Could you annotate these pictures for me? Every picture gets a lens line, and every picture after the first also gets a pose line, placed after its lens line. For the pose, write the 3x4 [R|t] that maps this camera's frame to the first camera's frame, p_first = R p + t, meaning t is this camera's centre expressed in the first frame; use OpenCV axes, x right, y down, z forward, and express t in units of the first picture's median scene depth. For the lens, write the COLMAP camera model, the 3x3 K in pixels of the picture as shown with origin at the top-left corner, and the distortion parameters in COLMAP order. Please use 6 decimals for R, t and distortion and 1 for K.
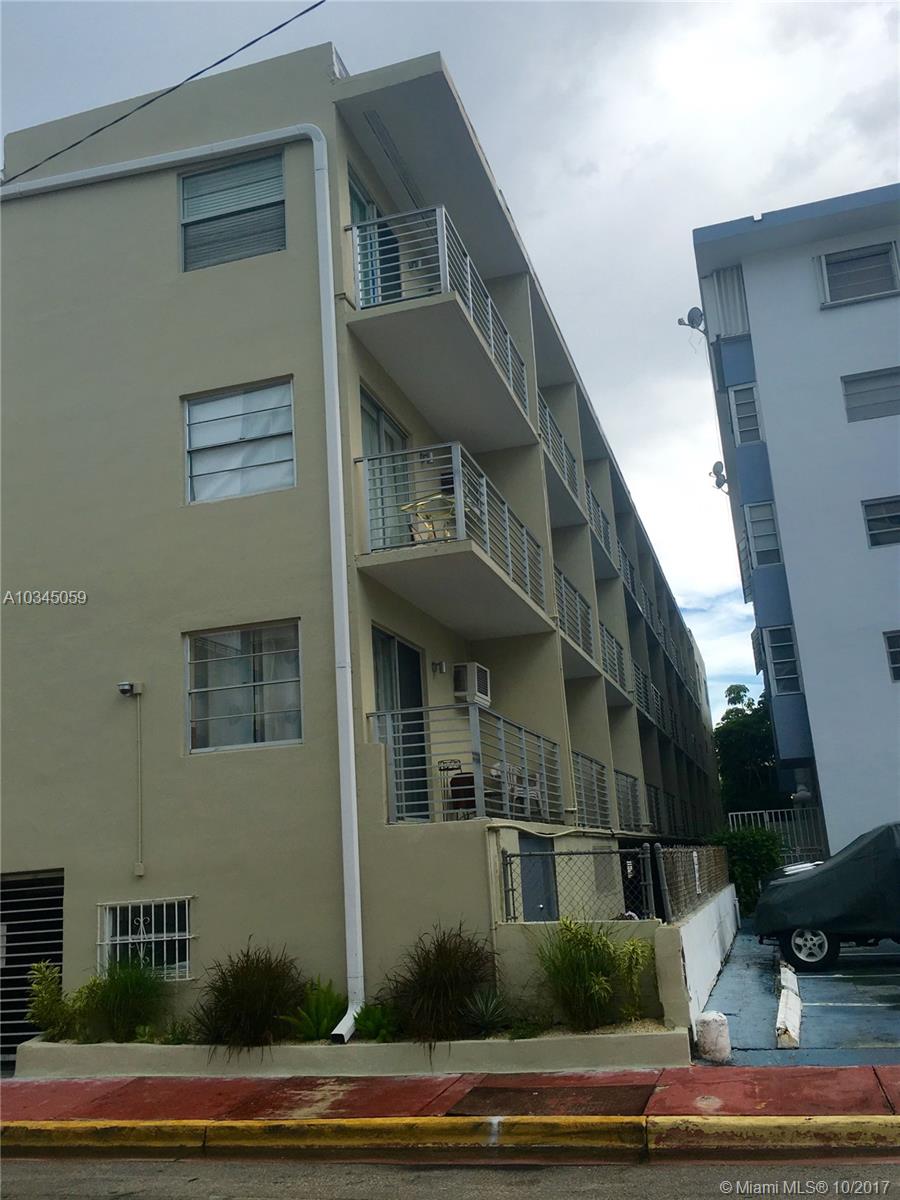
lens RADIAL K [[1007.1, 0, 450.0], [0, 1007.1, 600.0], [0, 0, 1]] dist [-0.001022, -0.003851]
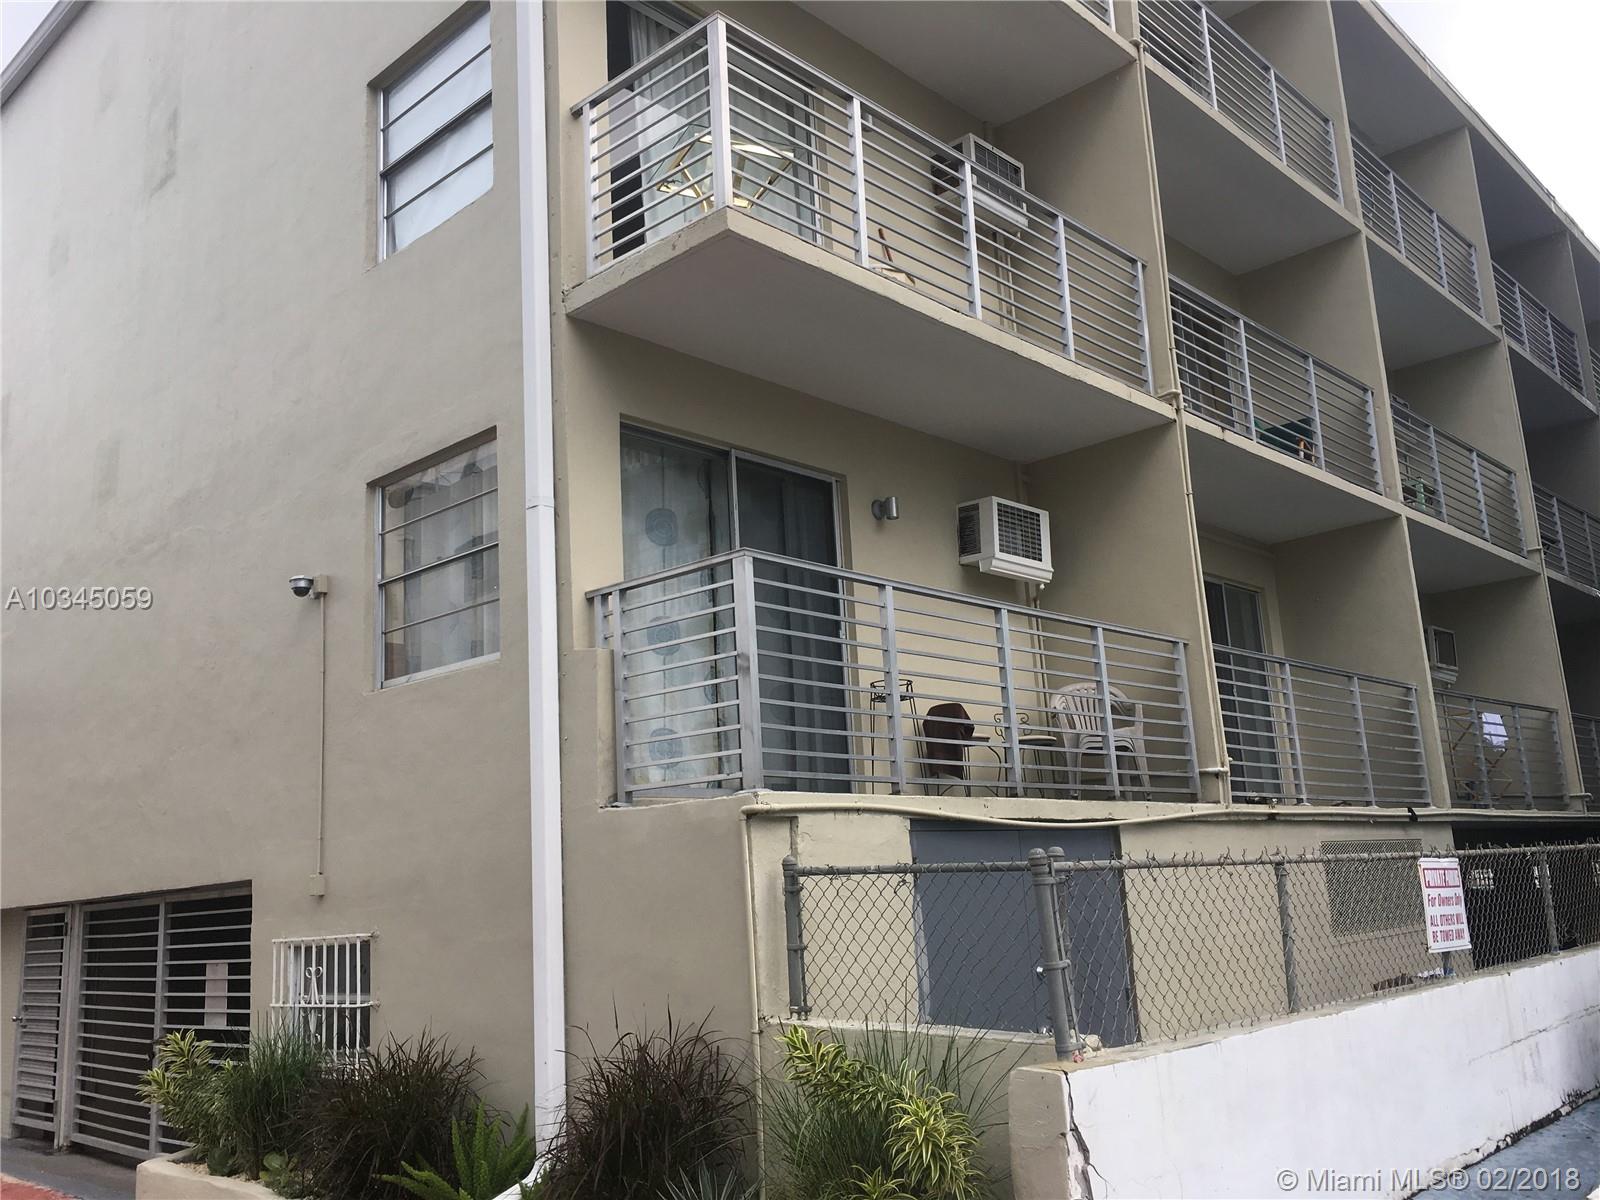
lens RADIAL K [[1342.7, 0, 800.0], [0, 1342.7, 600.0], [0, 0, 1]] dist [-0.001022, -0.003851]
pose [[0.901714, -0.074898, -0.425795, 0.282621], [0.104956, 0.993340, 0.047536, 0.089126], [0.419399, -0.087553, 0.903570, 0.402146]]
